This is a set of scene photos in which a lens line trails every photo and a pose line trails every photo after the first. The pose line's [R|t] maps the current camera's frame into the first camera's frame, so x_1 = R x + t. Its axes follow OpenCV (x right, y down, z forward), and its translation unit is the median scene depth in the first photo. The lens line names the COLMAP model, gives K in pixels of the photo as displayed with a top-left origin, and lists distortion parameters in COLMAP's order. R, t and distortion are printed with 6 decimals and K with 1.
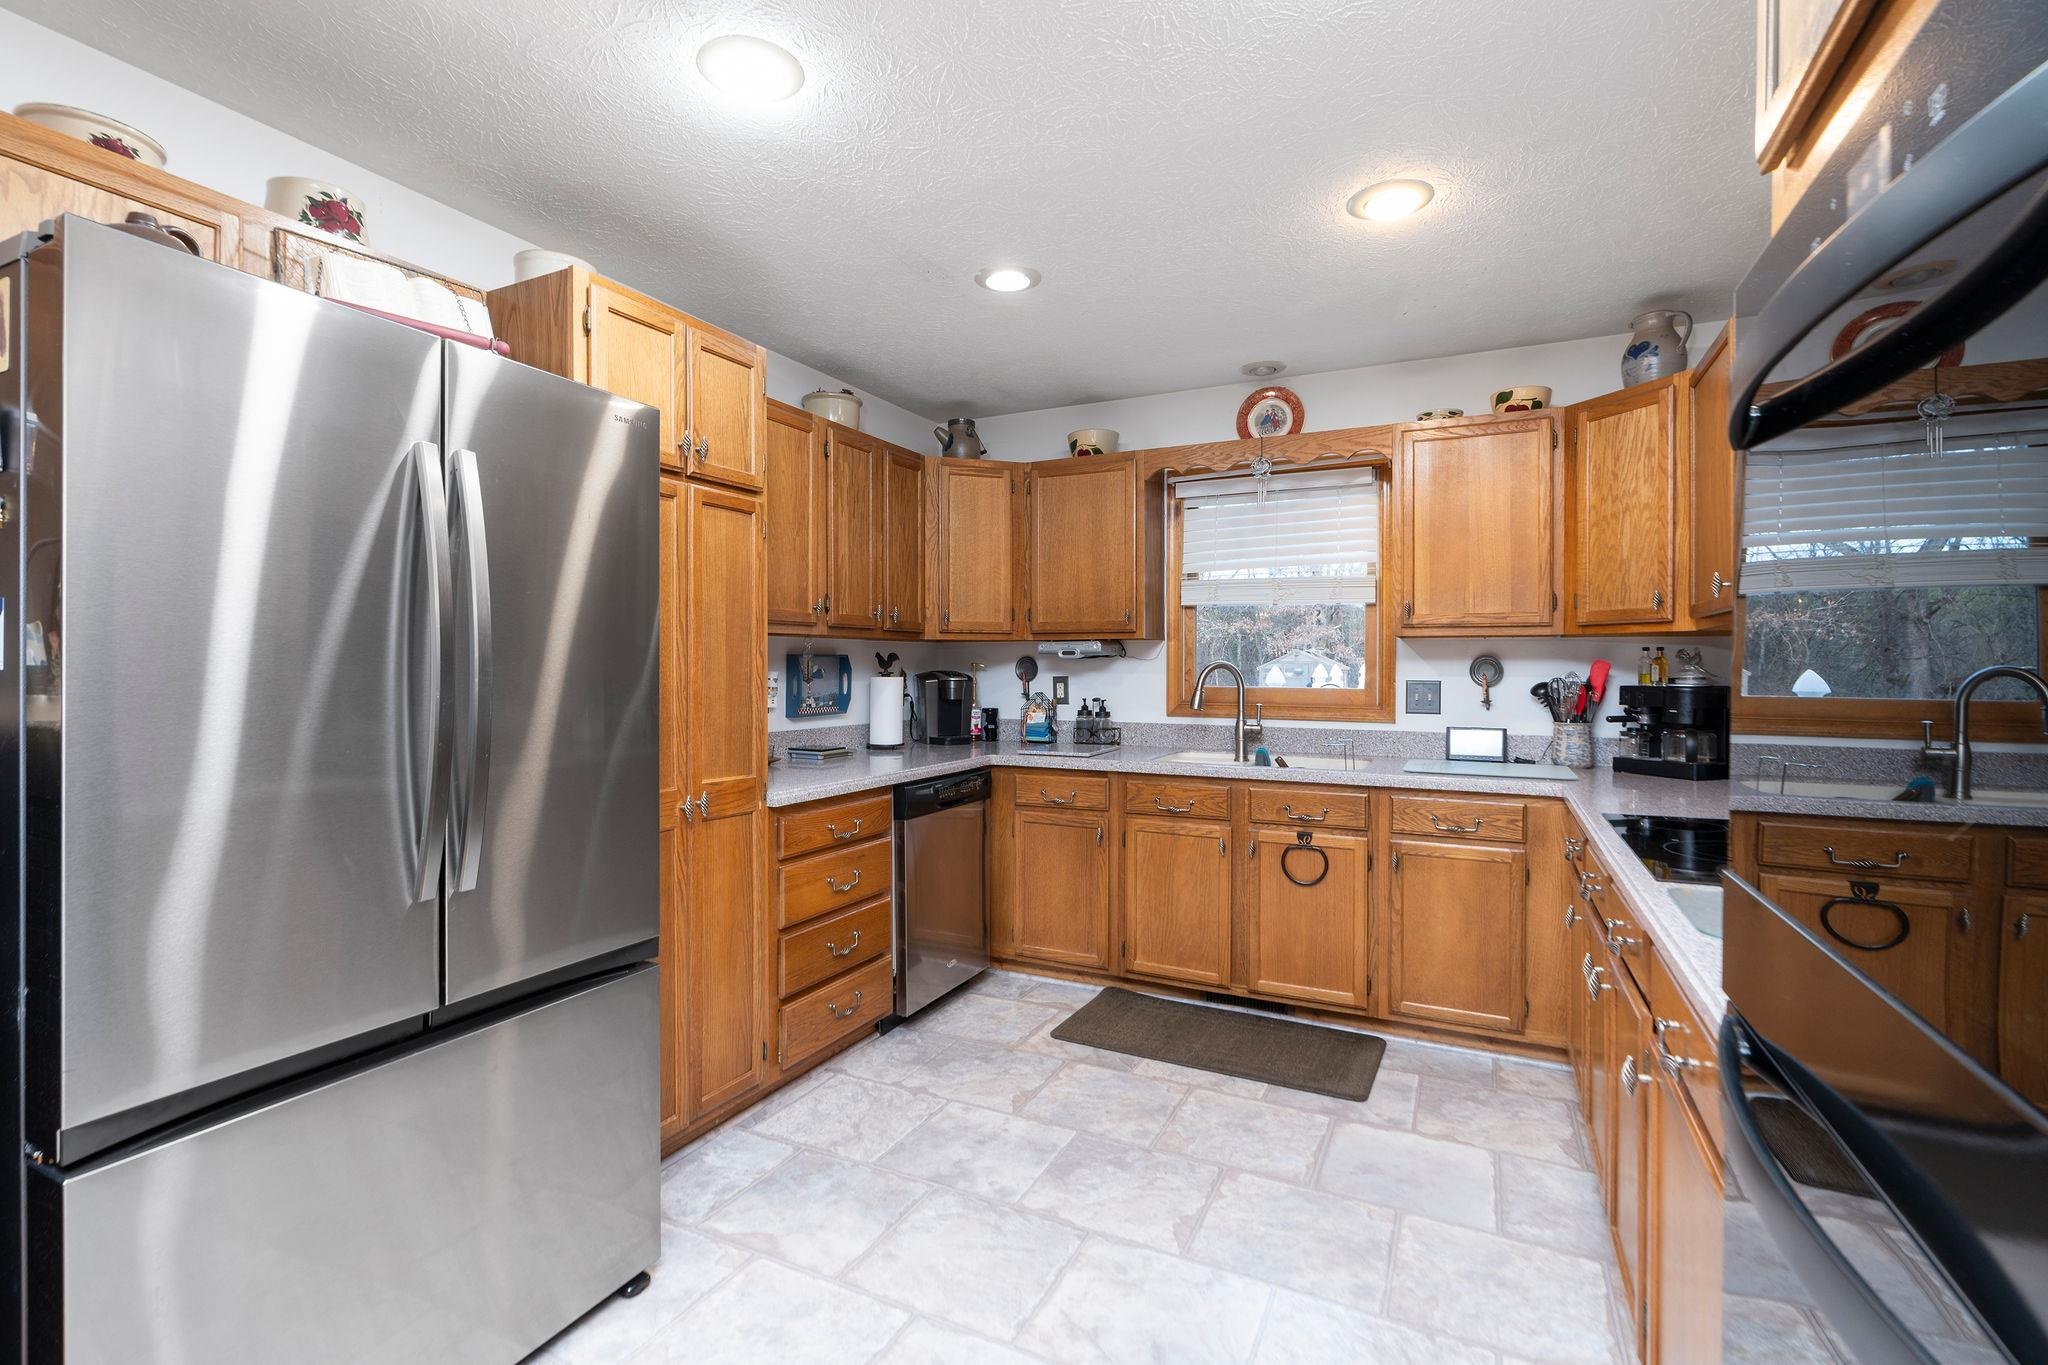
lens RADIAL K [[939.7, 0, 1022.0], [0, 939.7, 675.9], [0, 0, 1]] dist [-0.000257, 0.000203]
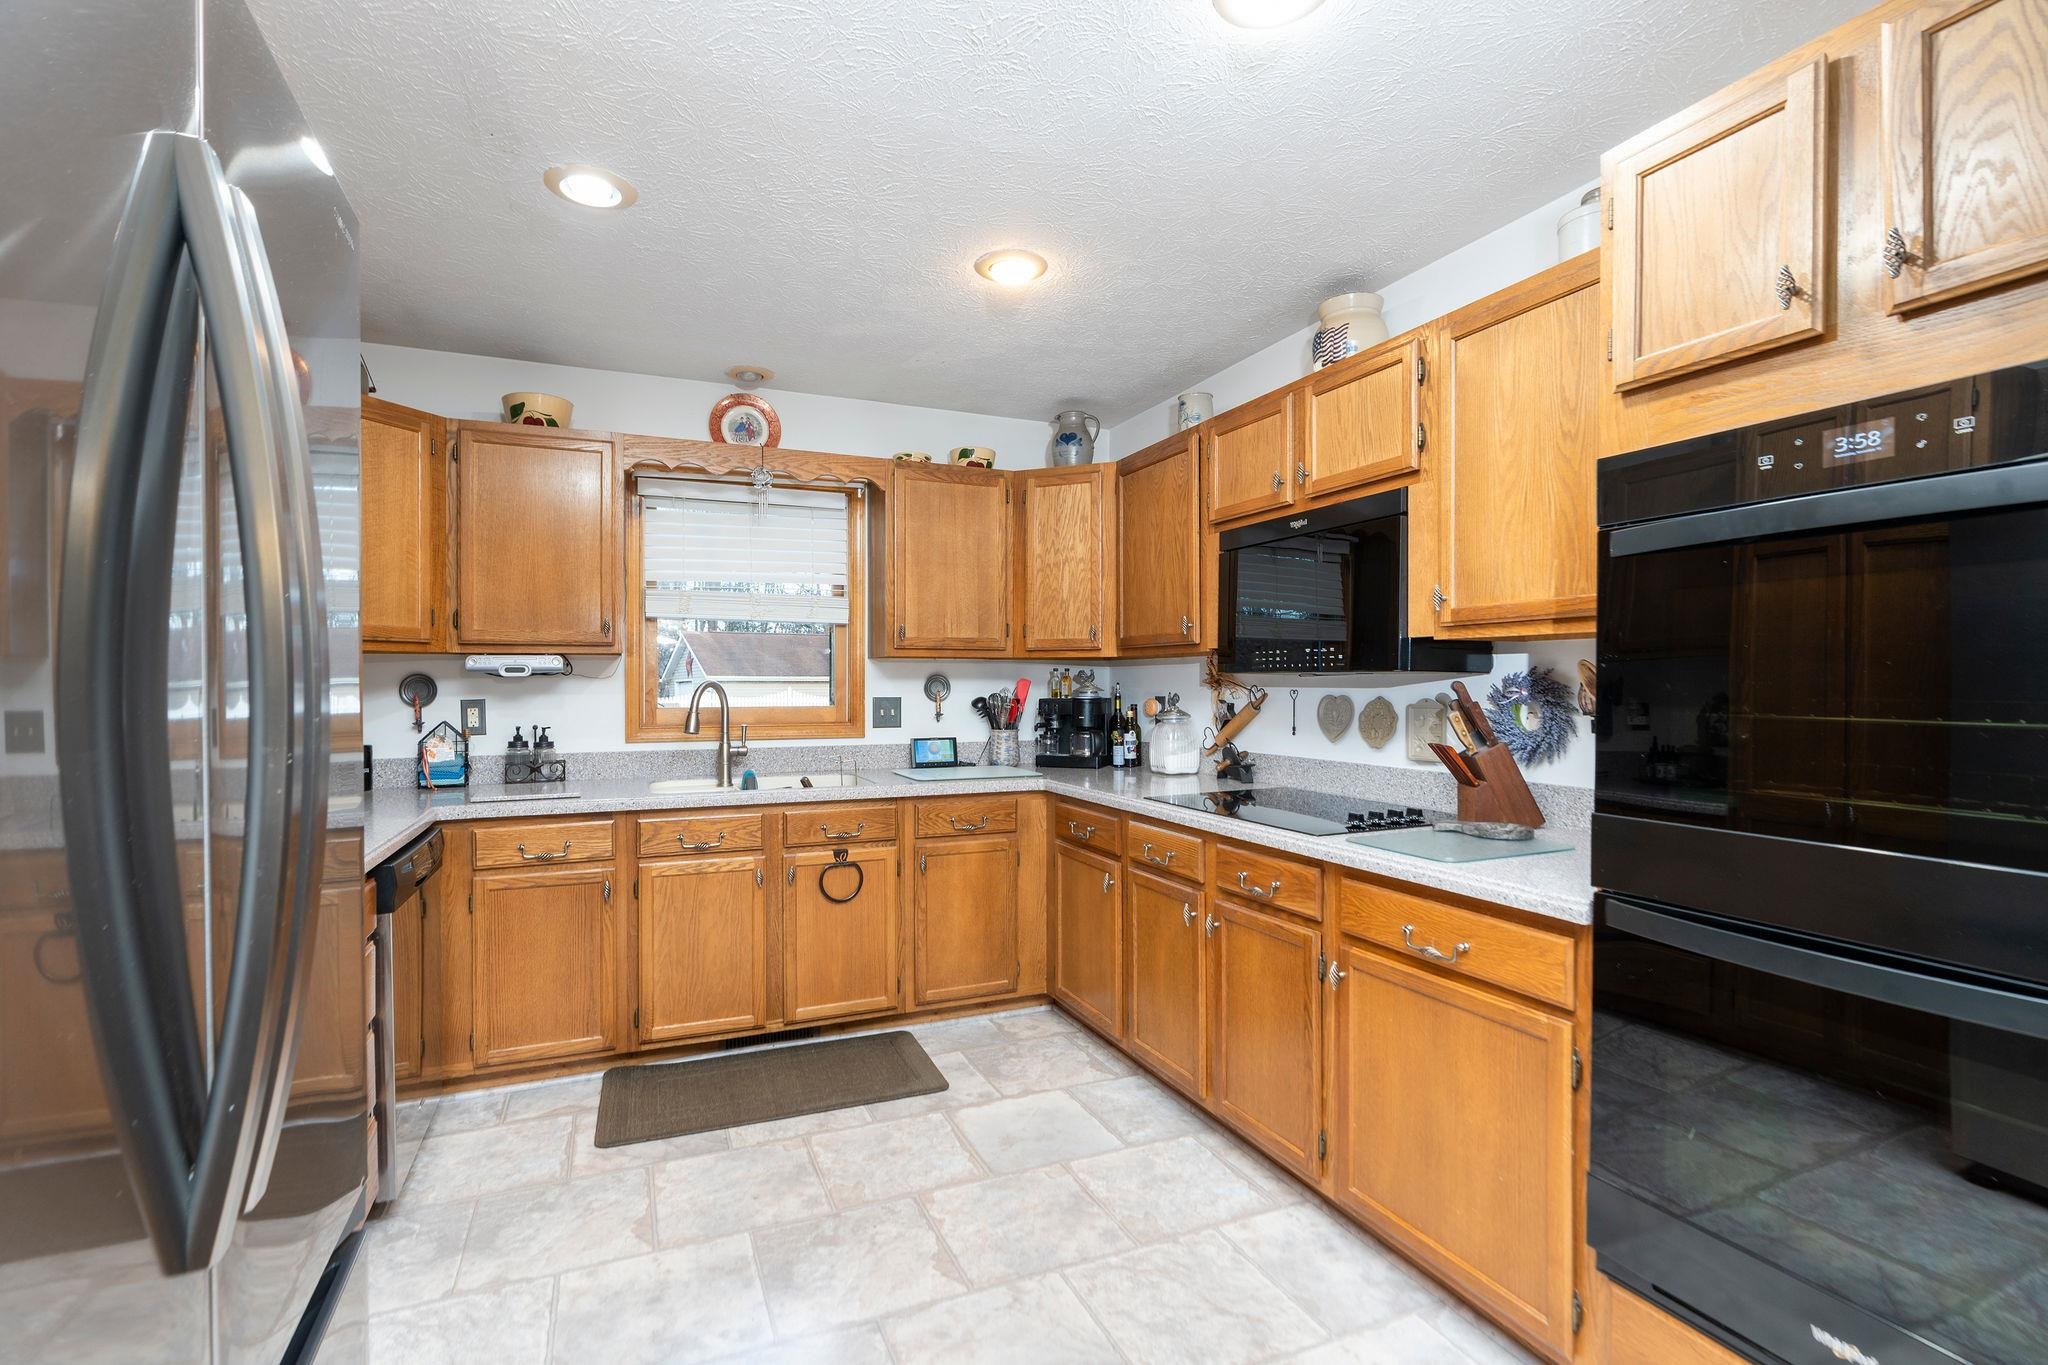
lens RADIAL K [[926.6, 0, 1016.9], [0, 926.6, 688.9], [0, 0, 1]] dist [-0.001150, 0.000296]
pose [[0.652913, -0.010433, 0.757361, -0.320026], [0.012127, 0.999921, 0.003321, -0.006869], [-0.757336, 0.007016, 0.652988, 0.202045]]
